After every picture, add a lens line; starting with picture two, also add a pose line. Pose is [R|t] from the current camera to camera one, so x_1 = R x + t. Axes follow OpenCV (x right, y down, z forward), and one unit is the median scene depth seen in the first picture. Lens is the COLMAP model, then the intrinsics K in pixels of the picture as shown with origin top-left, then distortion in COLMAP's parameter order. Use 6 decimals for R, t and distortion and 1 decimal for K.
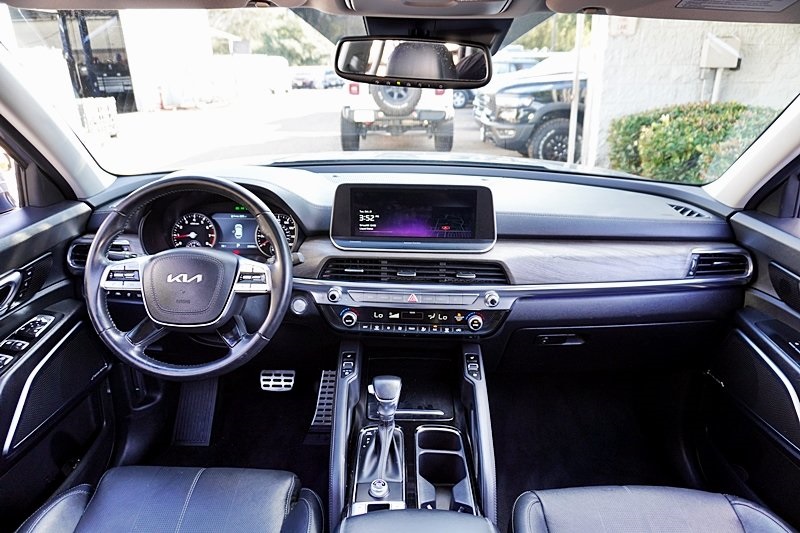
lens RADIAL K [[535.1, 0, 400.0], [0, 535.1, 266.5], [0, 0, 1]] dist [-0.039392, 0.021684]
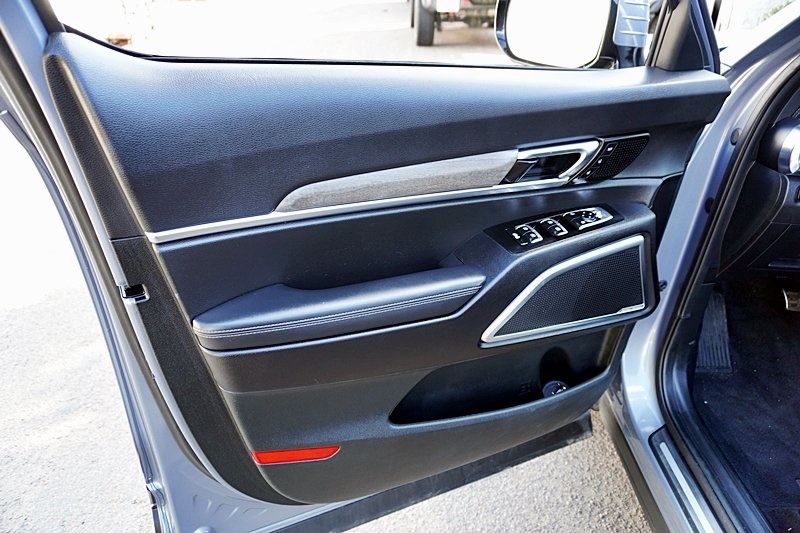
lens RADIAL K [[537.9, 0, 400.0], [0, 537.9, 266.5], [0, 0, 1]] dist [-0.047254, 0.039052]
pose [[0.999951, -0.004897, 0.008596, -1.271950], [0.003336, 0.984910, 0.173034, 0.007027], [-0.009314, -0.172997, 0.984878, 0.196393]]
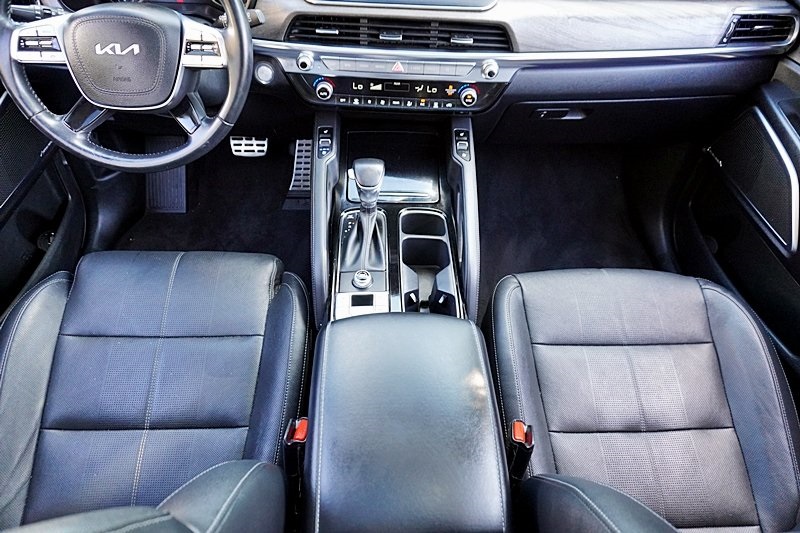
lens RADIAL K [[537.9, 0, 400.0], [0, 537.9, 266.5], [0, 0, 1]] dist [-0.047254, 0.039052]
pose [[0.999210, -0.003068, 0.039631, -0.007097], [-0.016182, 0.879262, 0.476064, -0.065875], [-0.036307, -0.476329, 0.878517, 0.098308]]
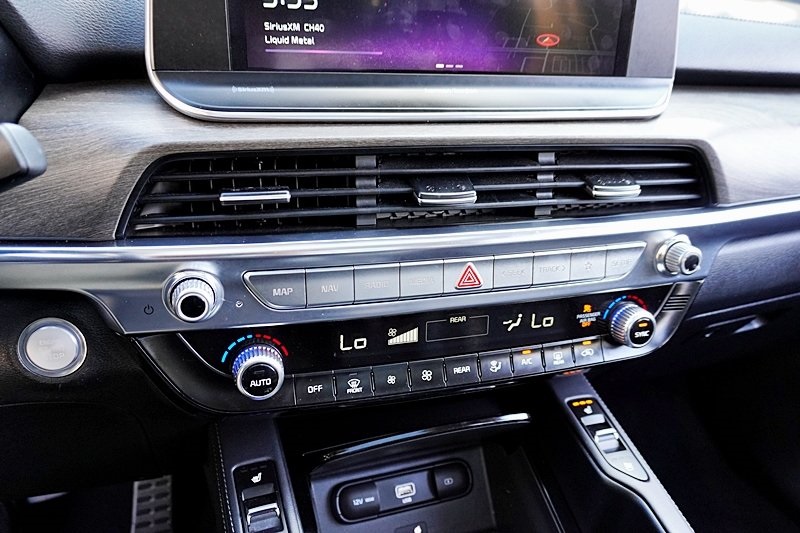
lens RADIAL K [[585.4, 0, 390.9], [0, 585.4, 265.4], [0, 0, 1]] dist [-0.018702, 0.007169]
pose [[0.941786, -0.105061, 0.319378, -0.120177], [0.067756, 0.989742, 0.125780, 0.008483], [-0.329316, -0.096818, 0.939243, 0.689192]]
